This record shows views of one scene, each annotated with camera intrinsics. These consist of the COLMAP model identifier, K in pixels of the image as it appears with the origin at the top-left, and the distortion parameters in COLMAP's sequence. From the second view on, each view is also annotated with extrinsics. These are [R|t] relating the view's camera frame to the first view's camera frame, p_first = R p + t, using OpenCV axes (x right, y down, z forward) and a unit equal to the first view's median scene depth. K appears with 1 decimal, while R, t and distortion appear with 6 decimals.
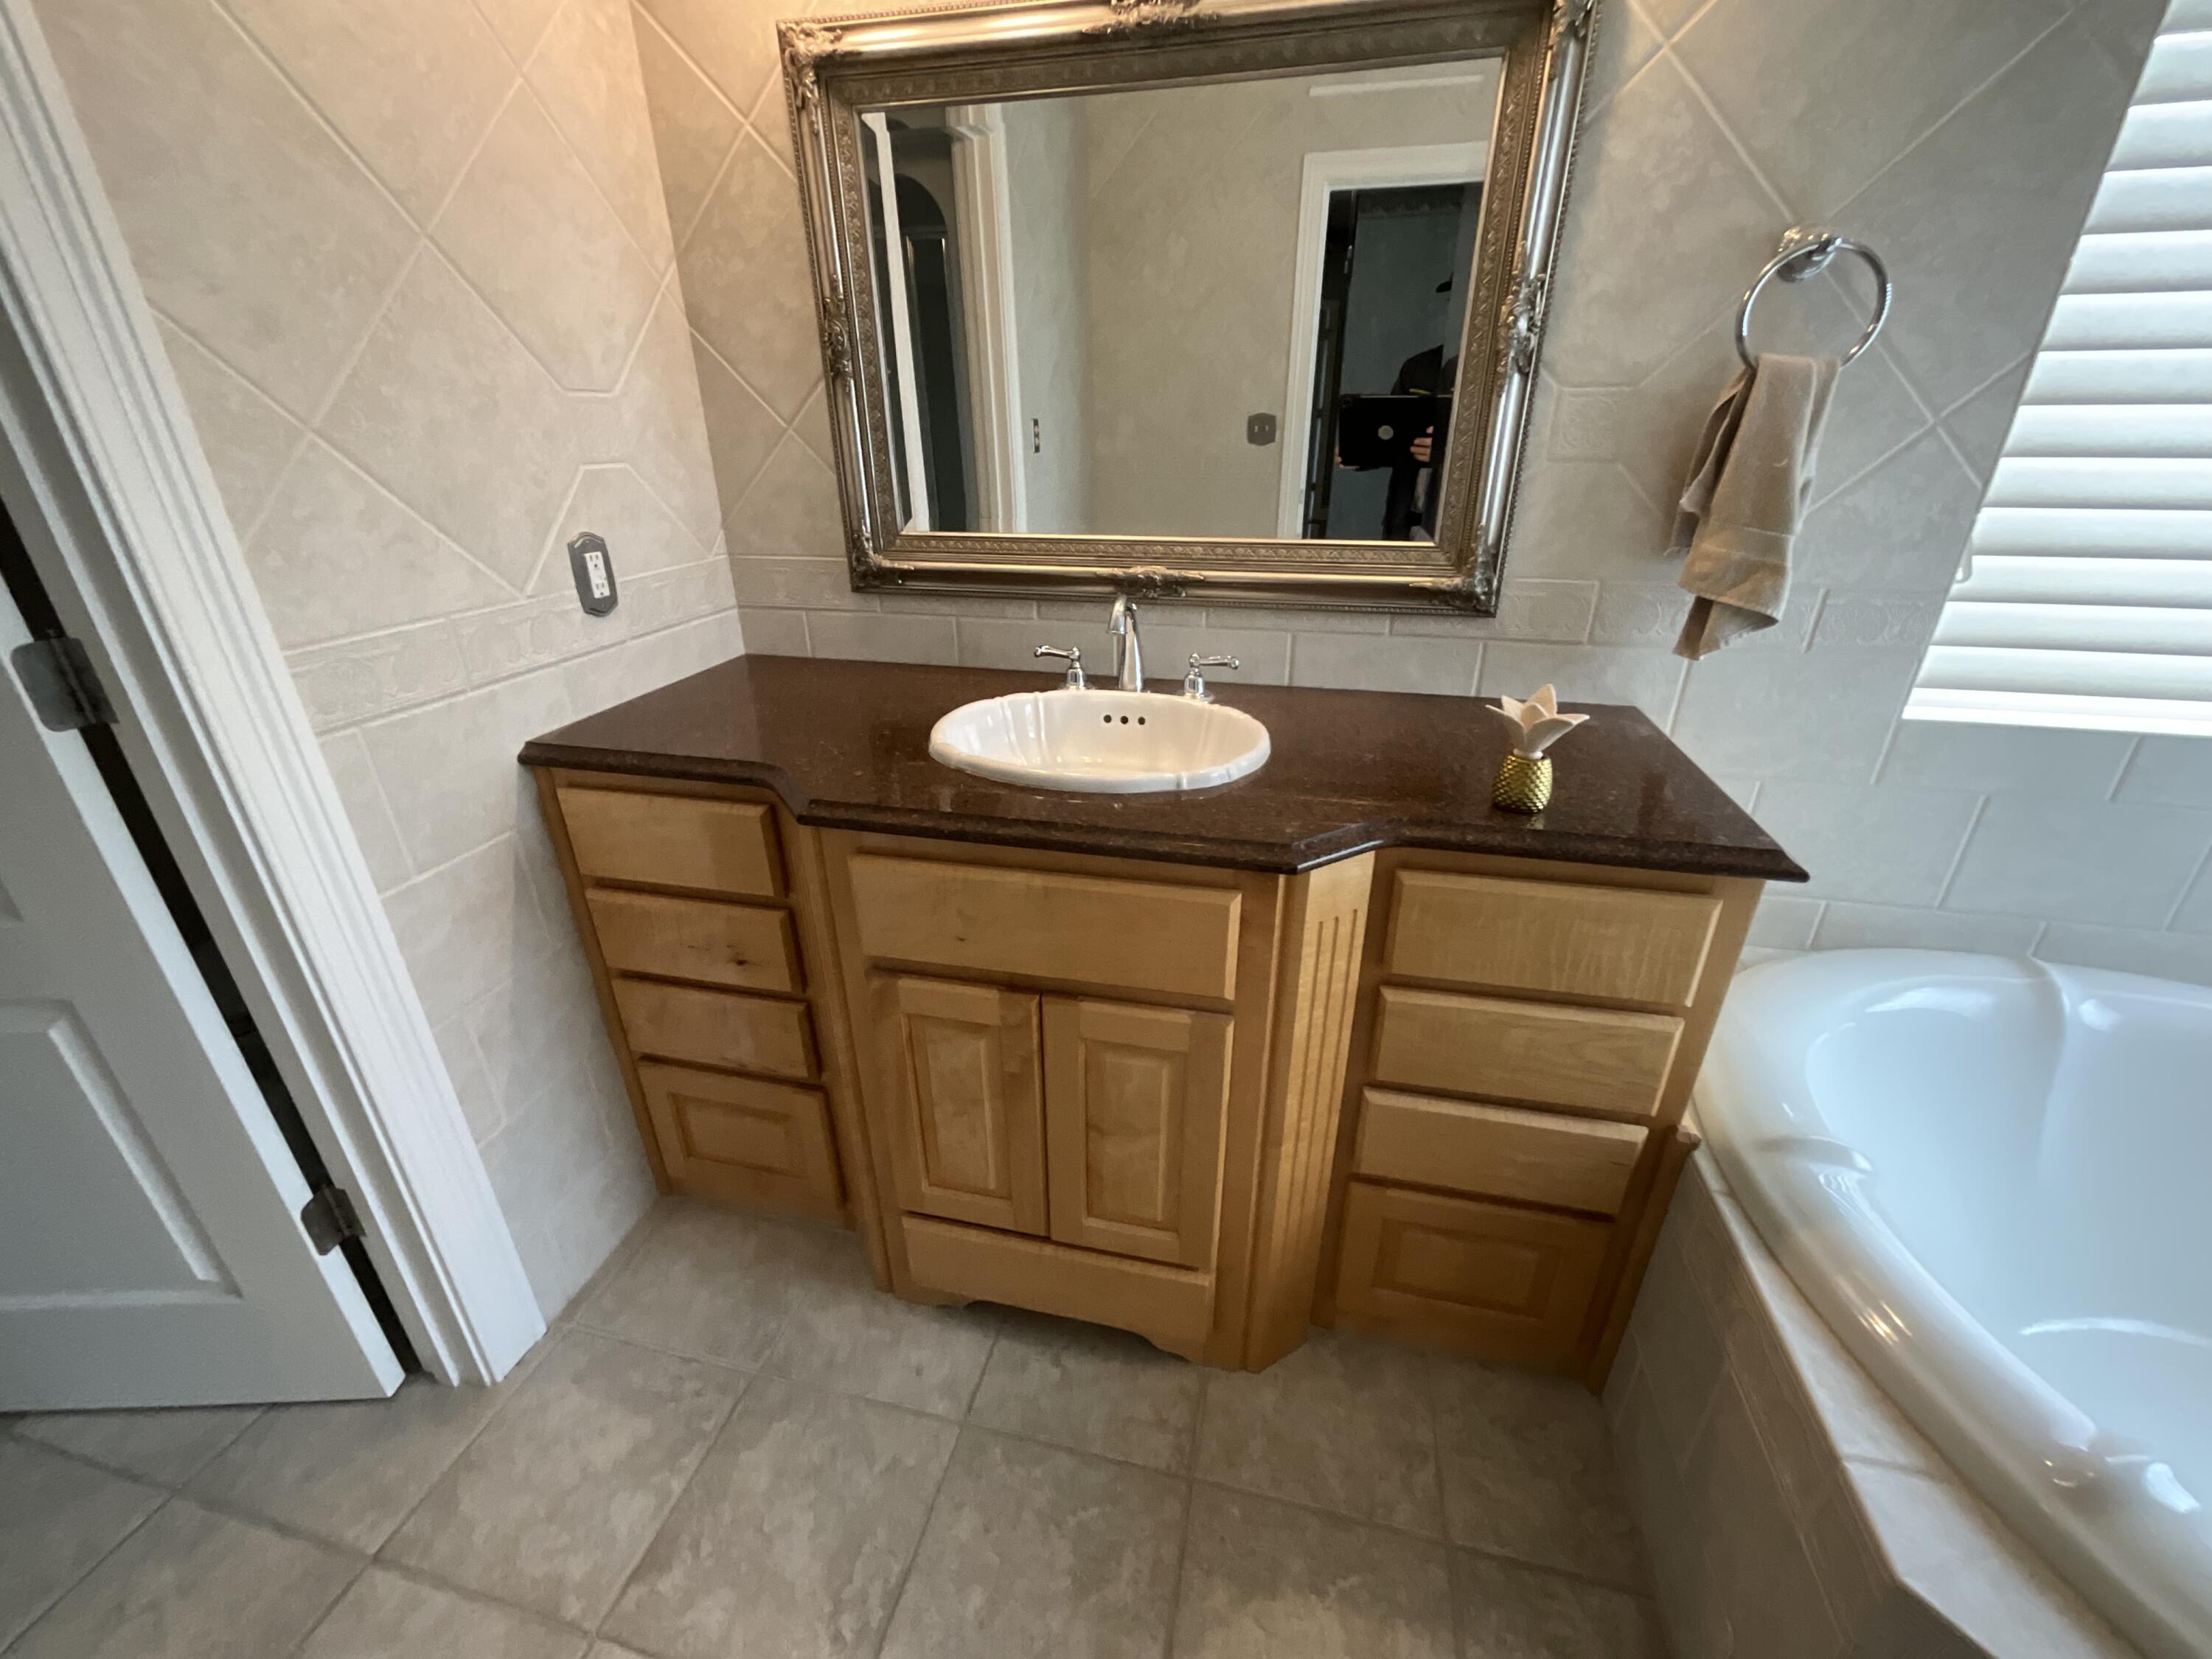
lens RADIAL K [[886.1, 0, 1112.7], [0, 886.1, 827.7], [0, 0, 1]] dist [-0.002005, 0.001053]
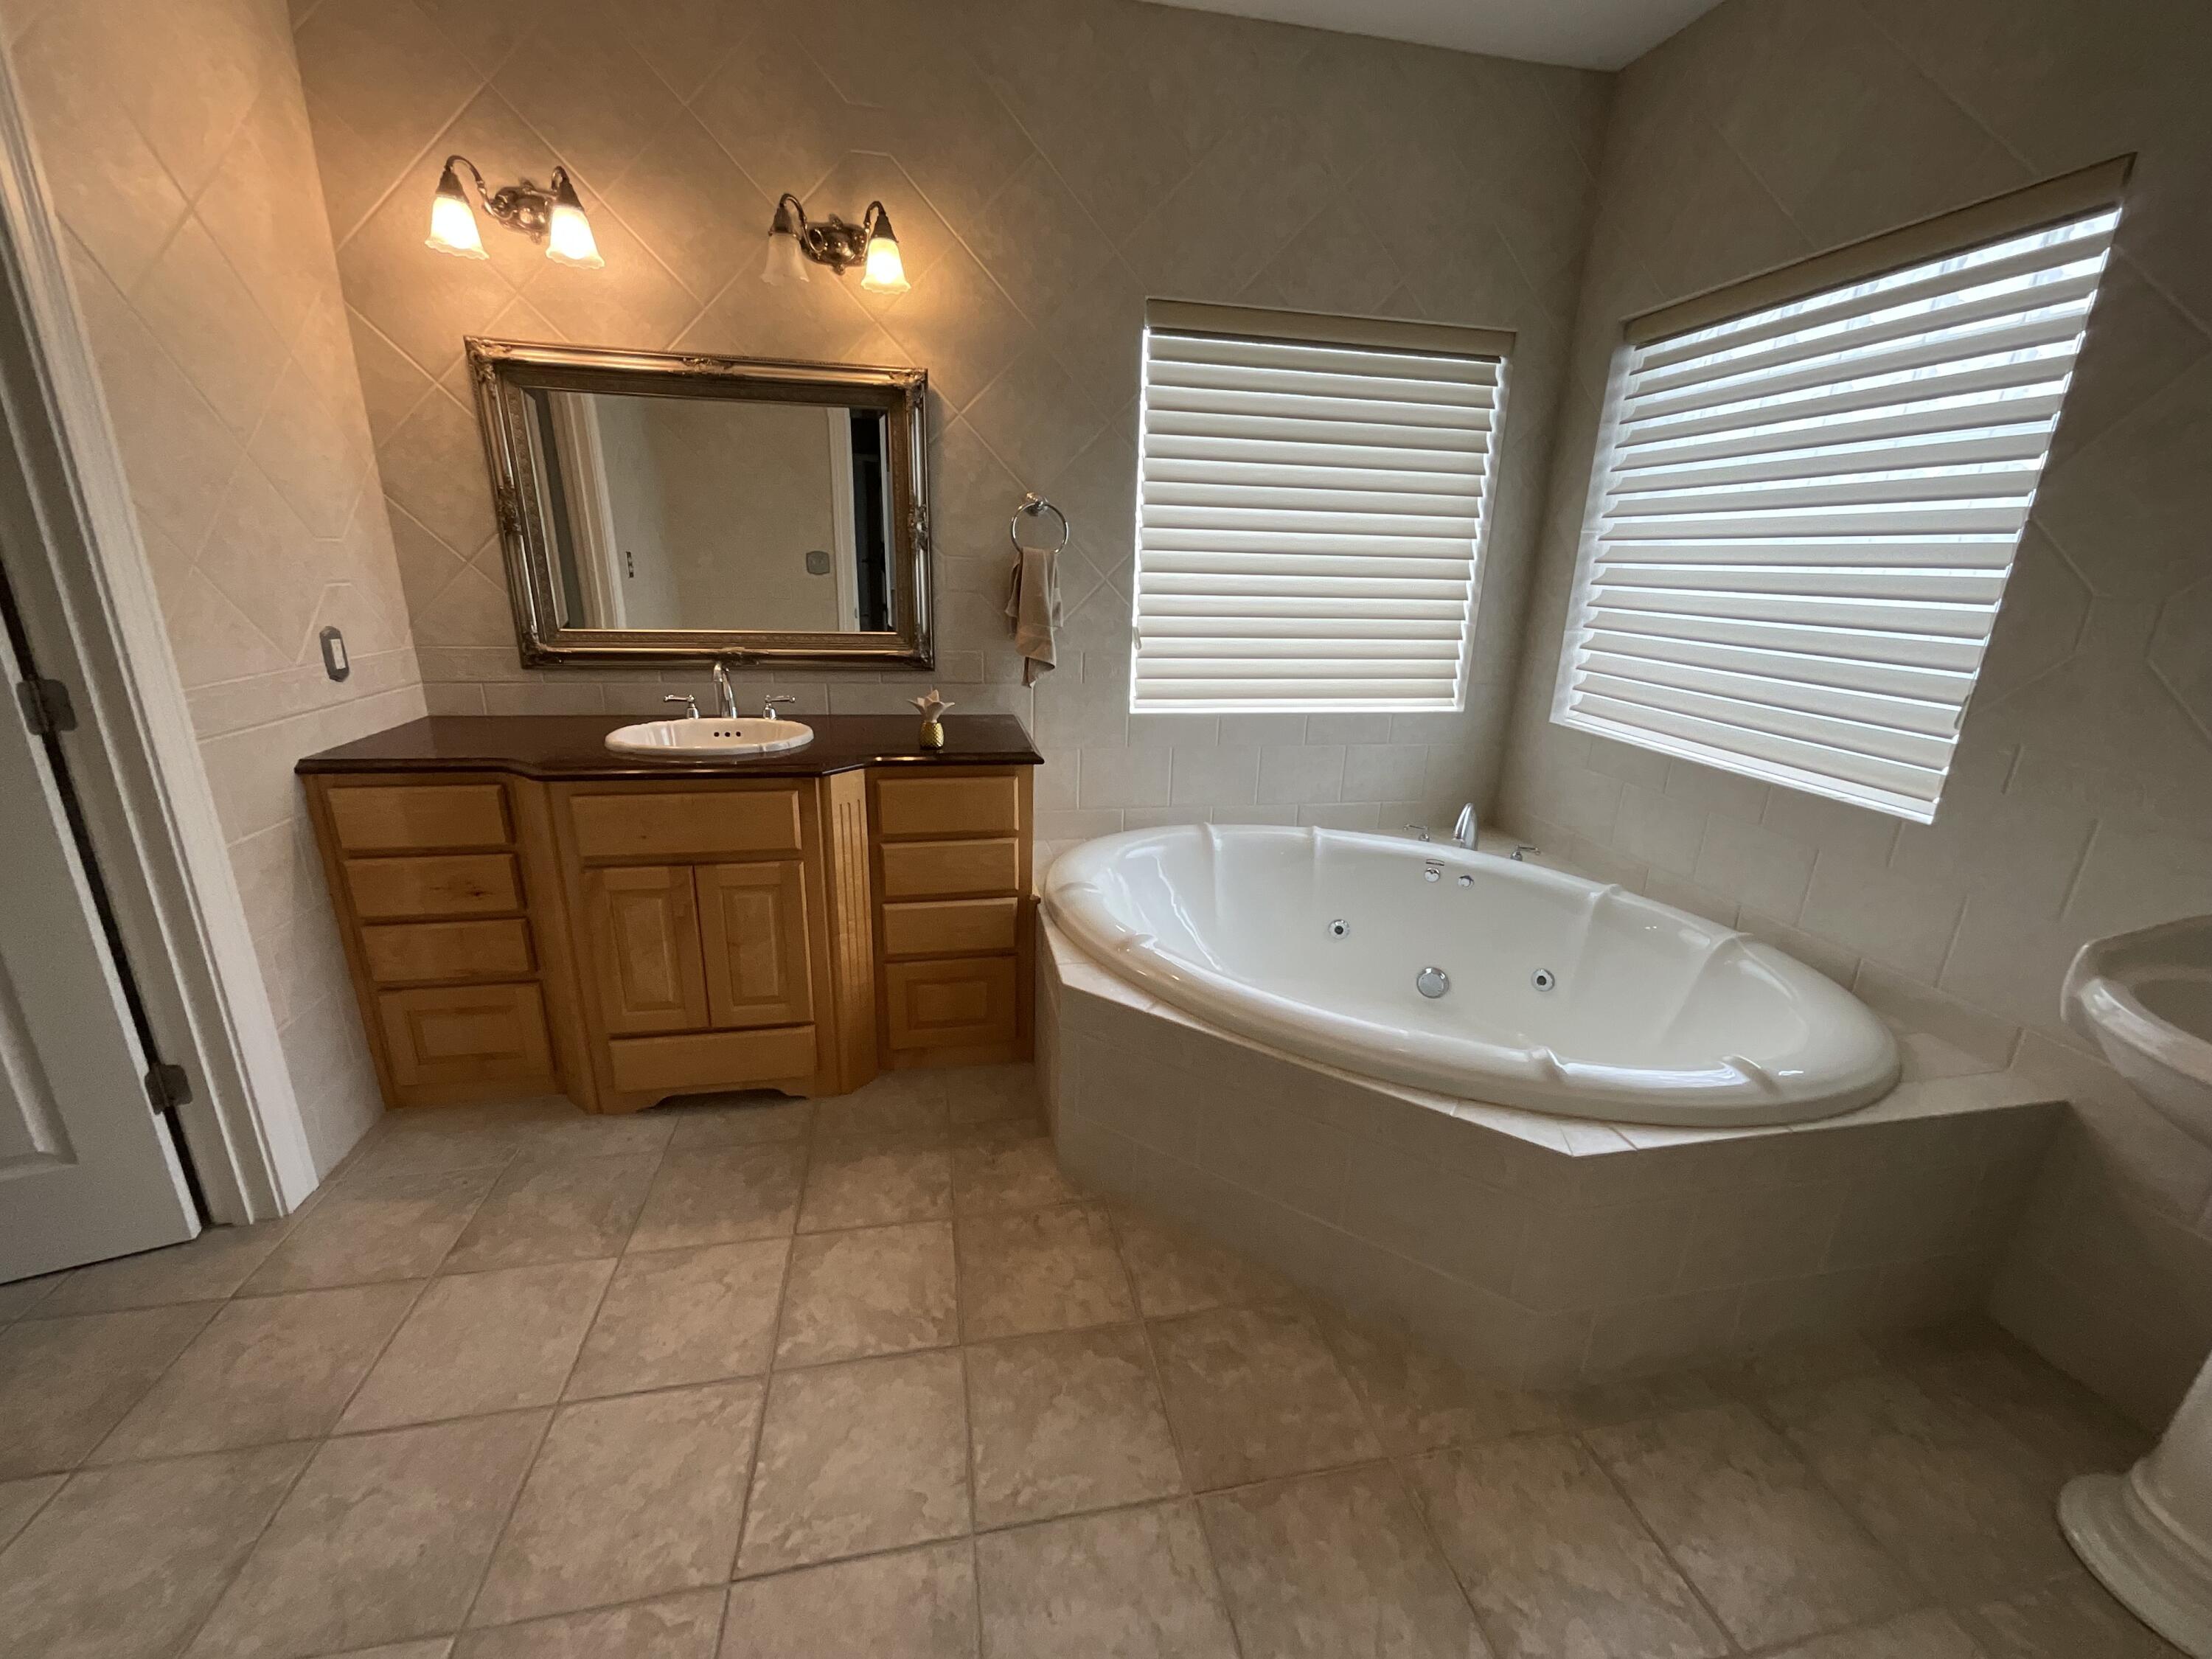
lens RADIAL K [[886.1, 0, 1105.0], [0, 886.1, 833.1], [0, 0, 1]] dist [-0.002005, 0.001053]
pose [[0.909948, -0.092995, 0.404162, -0.035214], [0.141215, 0.985777, -0.091116, 0.350974], [-0.389940, 0.139984, 0.910138, -0.873421]]
